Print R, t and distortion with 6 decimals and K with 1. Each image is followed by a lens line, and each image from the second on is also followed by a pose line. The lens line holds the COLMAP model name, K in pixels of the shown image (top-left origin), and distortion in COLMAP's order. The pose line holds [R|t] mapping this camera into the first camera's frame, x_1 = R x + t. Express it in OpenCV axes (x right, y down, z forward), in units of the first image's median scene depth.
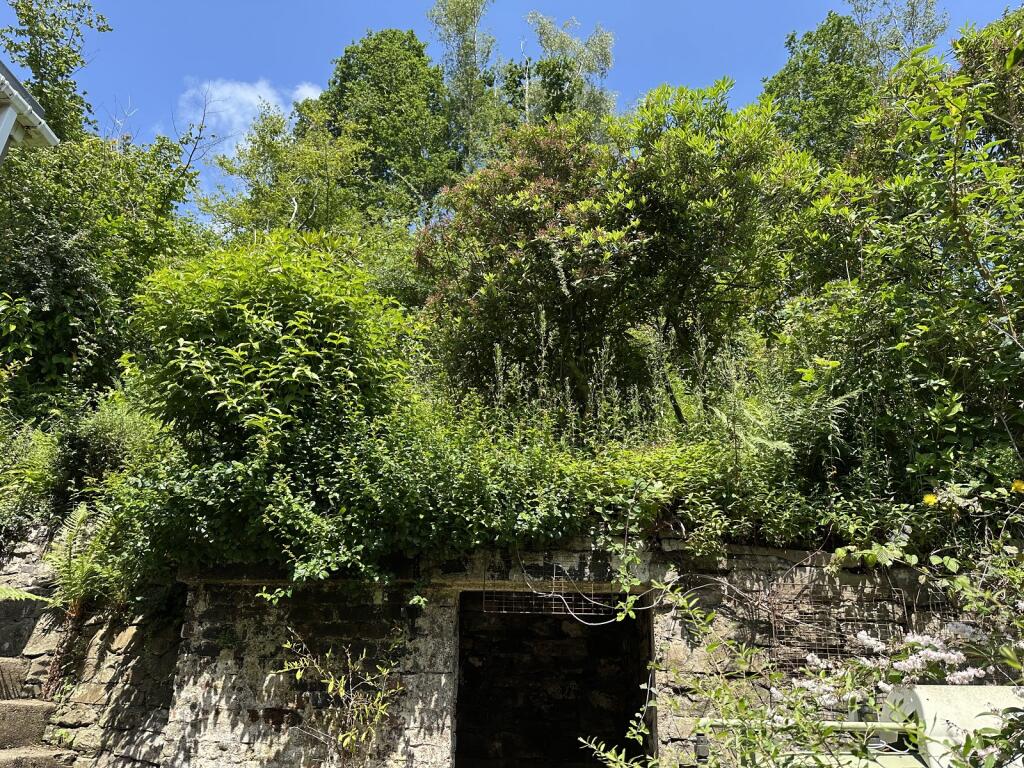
lens RADIAL K [[738.6, 0, 513.1], [0, 738.6, 366.6], [0, 0, 1]] dist [0.068020, -0.074856]
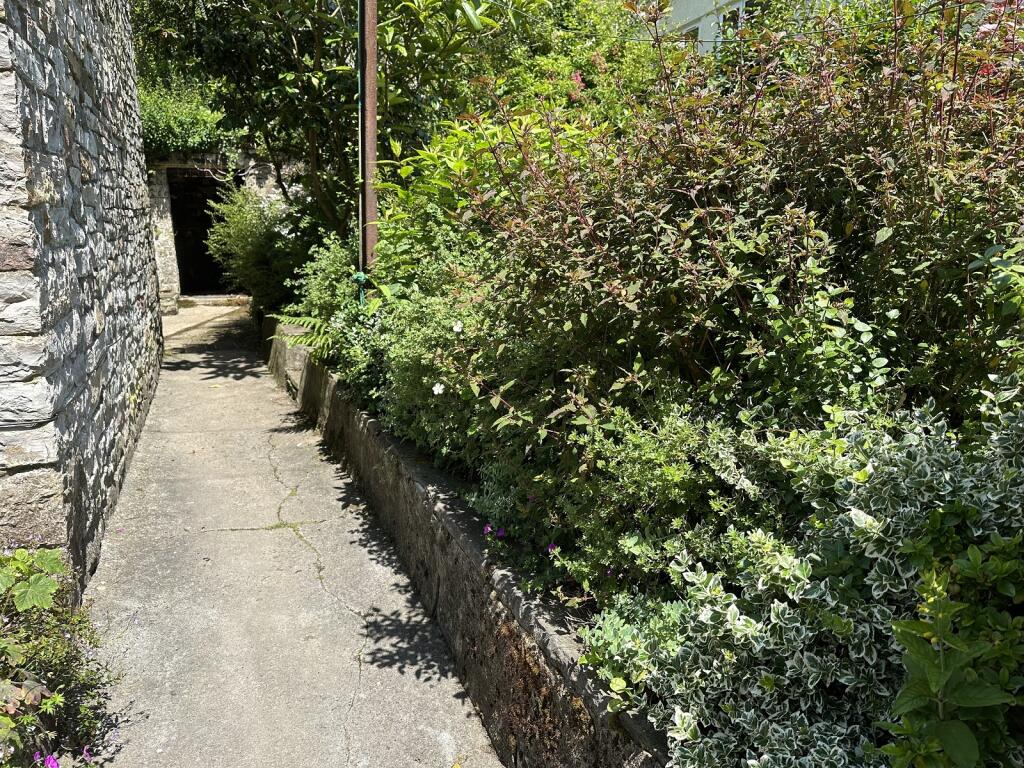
lens RADIAL K [[738.6, 0, 518.3], [0, 738.6, 378.3], [0, 0, 1]] dist [0.068020, -0.074856]
pose [[0.921274, -0.101781, 0.375359, 0.001705], [-0.129527, 0.829748, 0.542901, -0.657142], [-0.366710, -0.548780, 0.751242, -1.796479]]
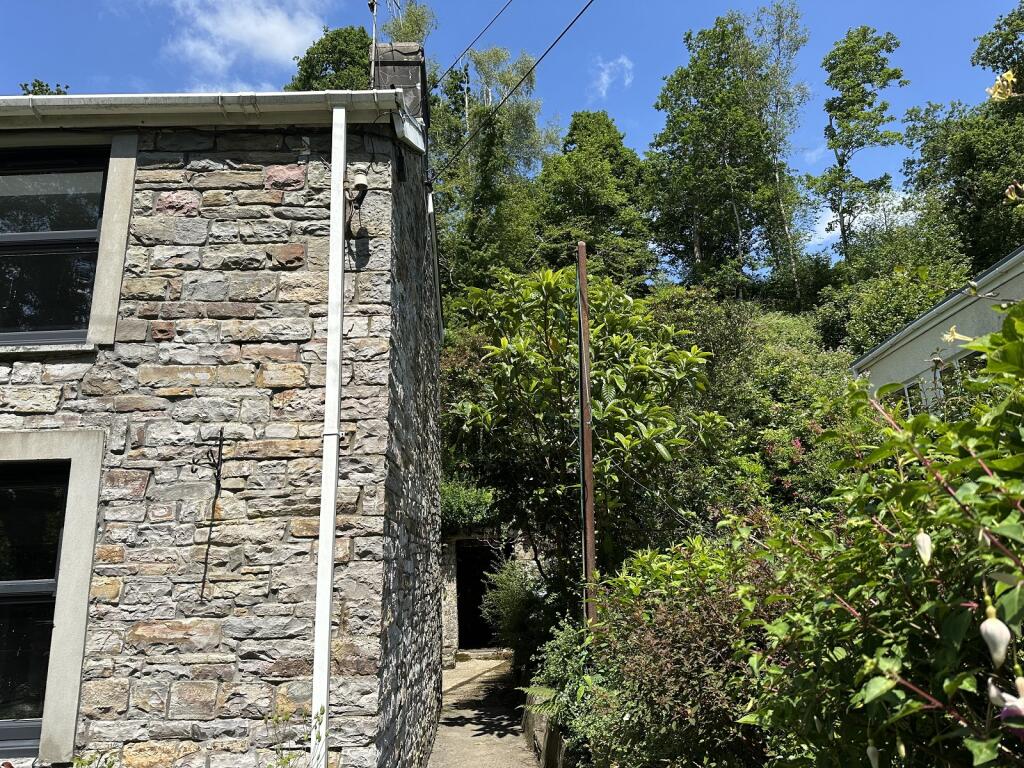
lens RADIAL K [[738.6, 0, 516.6], [0, 738.6, 376.4], [0, 0, 1]] dist [0.068020, -0.074856]
pose [[0.996957, -0.046088, 0.062863, 0.019539], [0.036197, 0.987979, 0.150291, -0.867583], [-0.069034, -0.147558, 0.986641, -2.072458]]
